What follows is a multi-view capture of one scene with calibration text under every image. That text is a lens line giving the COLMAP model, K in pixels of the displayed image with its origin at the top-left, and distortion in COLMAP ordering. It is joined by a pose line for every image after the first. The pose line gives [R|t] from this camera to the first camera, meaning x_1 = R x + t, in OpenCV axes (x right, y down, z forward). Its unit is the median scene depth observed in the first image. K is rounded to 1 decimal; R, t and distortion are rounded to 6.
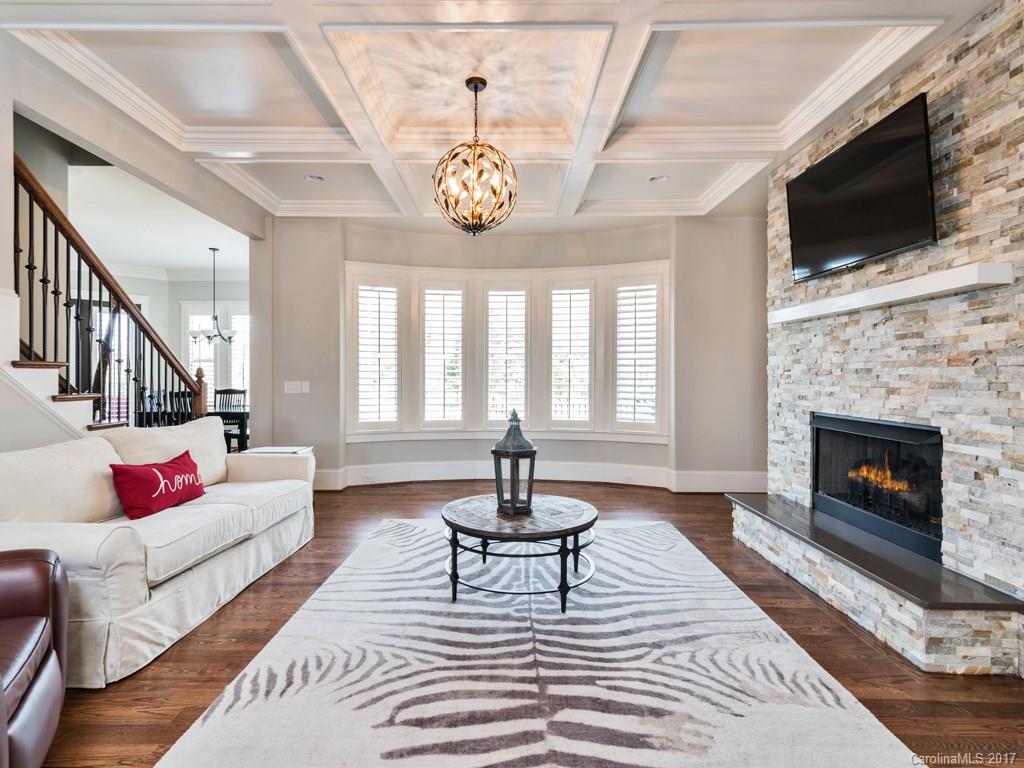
lens RADIAL K [[529.5, 0, 510.2], [0, 529.5, 376.9], [0, 0, 1]] dist [0.001324, -0.000430]
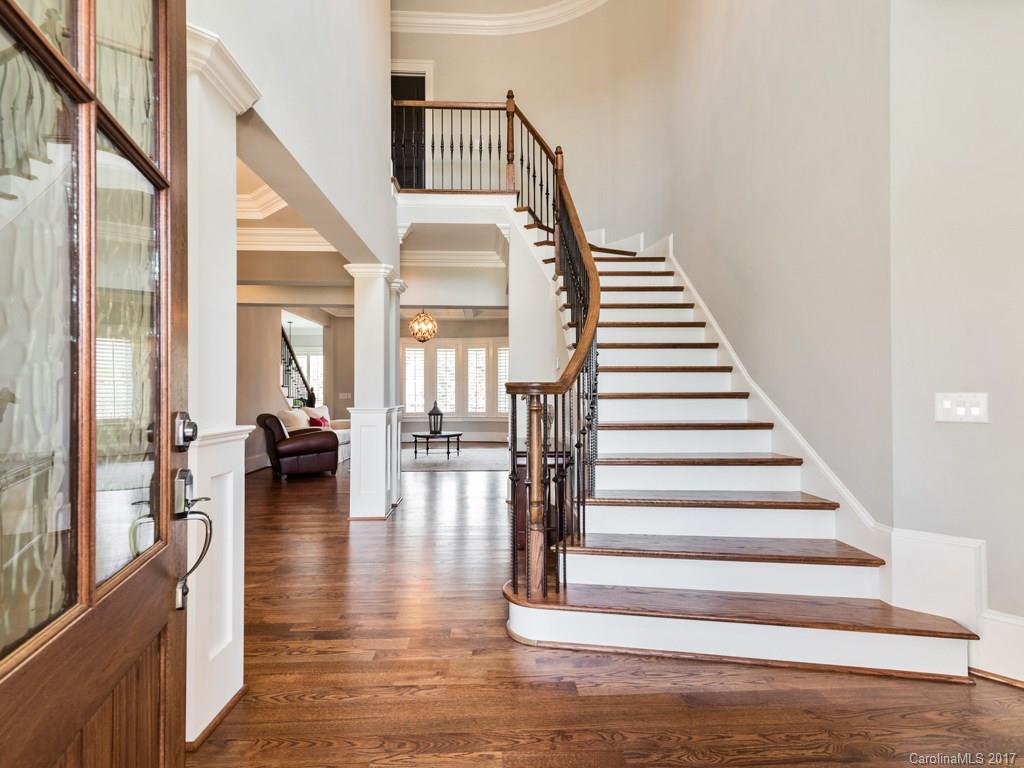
lens RADIAL K [[529.5, 0, 512.3], [0, 529.5, 388.0], [0, 0, 1]] dist [0.001324, -0.000430]
pose [[0.999017, 0.002068, 0.044272, 0.322560], [-0.001462, 0.999905, -0.013729, 0.033213], [-0.044296, 0.013650, 0.998925, -2.137452]]
